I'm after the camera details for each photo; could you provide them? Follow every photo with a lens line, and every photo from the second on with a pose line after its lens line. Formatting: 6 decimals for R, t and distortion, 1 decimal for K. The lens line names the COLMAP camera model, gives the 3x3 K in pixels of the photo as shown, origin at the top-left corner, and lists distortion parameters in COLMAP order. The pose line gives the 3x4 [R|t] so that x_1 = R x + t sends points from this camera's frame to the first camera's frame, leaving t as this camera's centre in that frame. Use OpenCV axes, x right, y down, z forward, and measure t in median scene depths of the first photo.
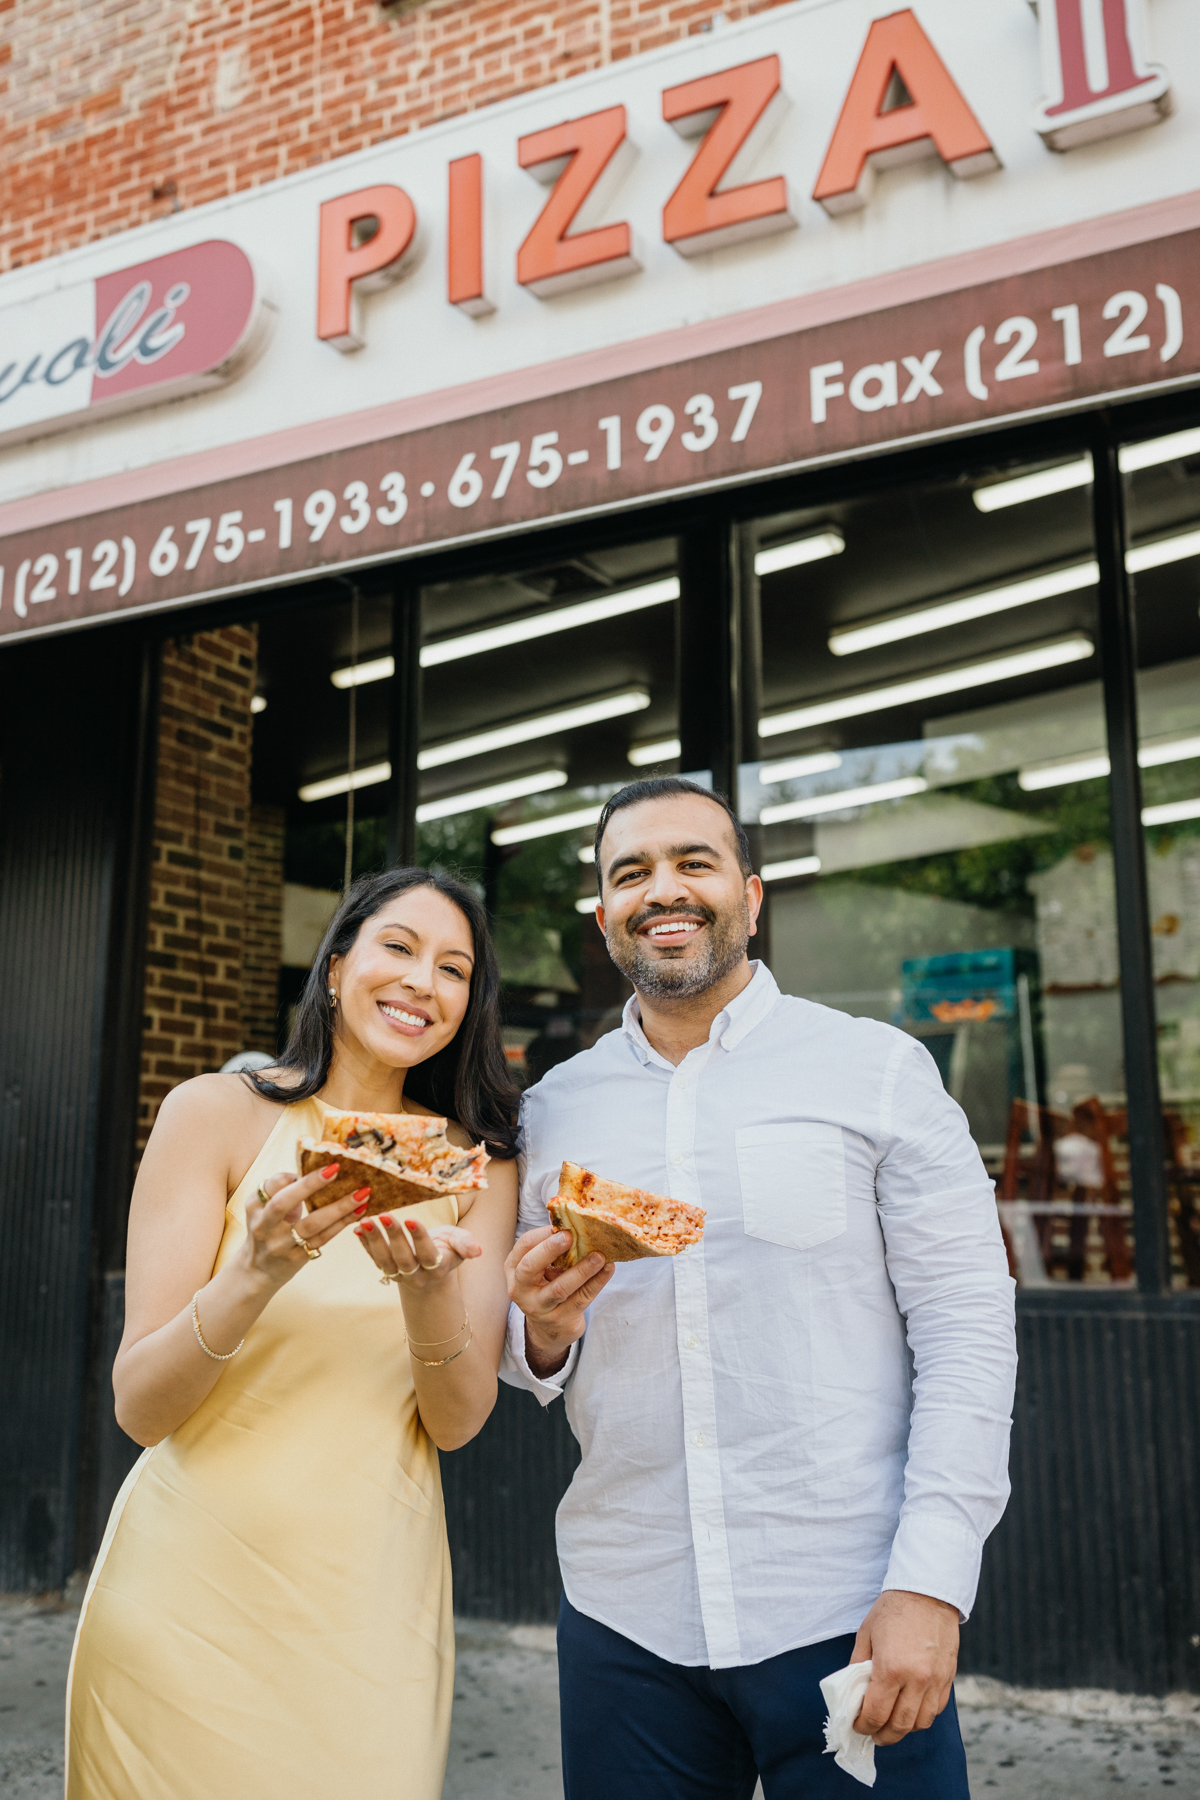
lens RADIAL K [[1899.6, 0, 600.0], [0, 1899.6, 900.0], [0, 0, 1]] dist [-0.004316, -0.010473]
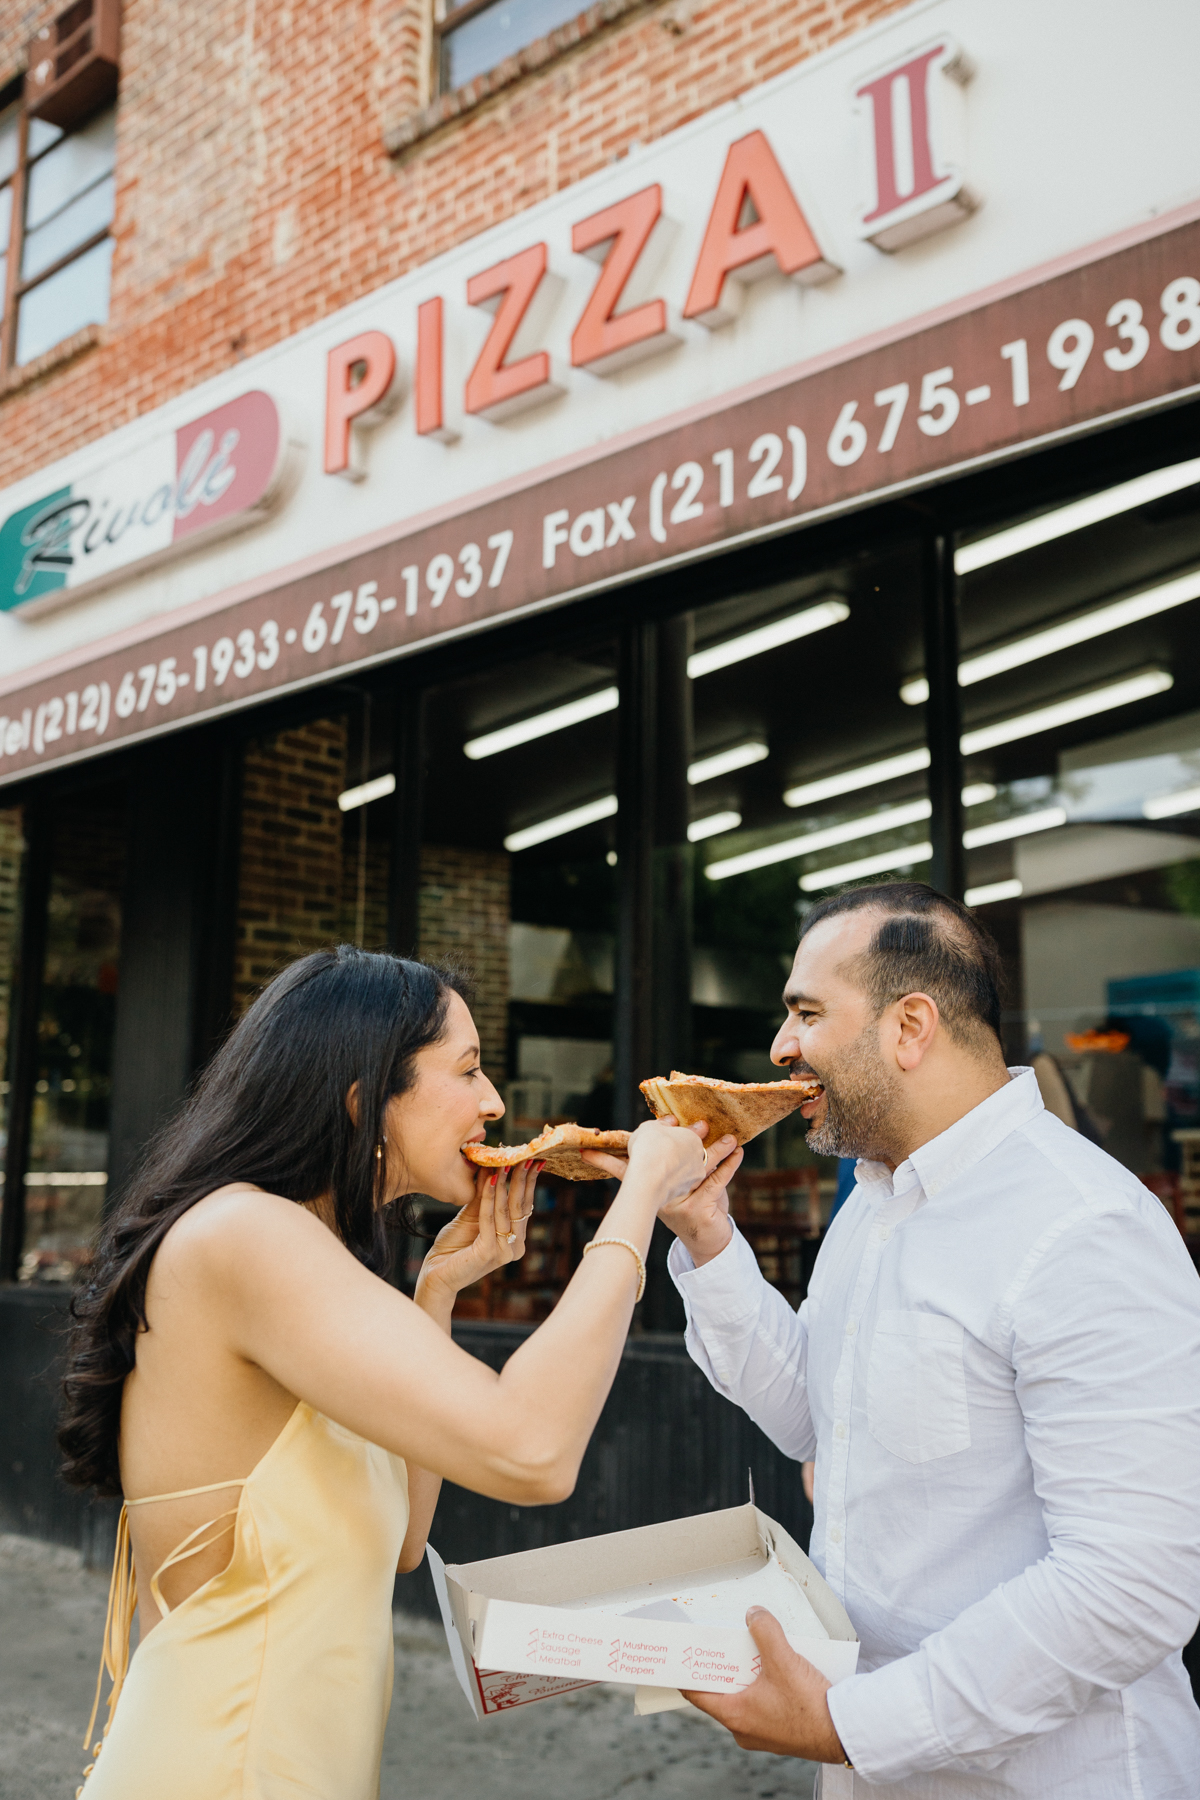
lens RADIAL K [[1885.9, 0, 600.0], [0, 1885.9, 900.0], [0, 0, 1]] dist [-0.002928, 0.009804]
pose [[0.964808, -0.037066, -0.260330, 0.275193], [0.039130, 0.999230, 0.002750, -0.039703], [0.260028, -0.012840, 0.965516, -0.032301]]
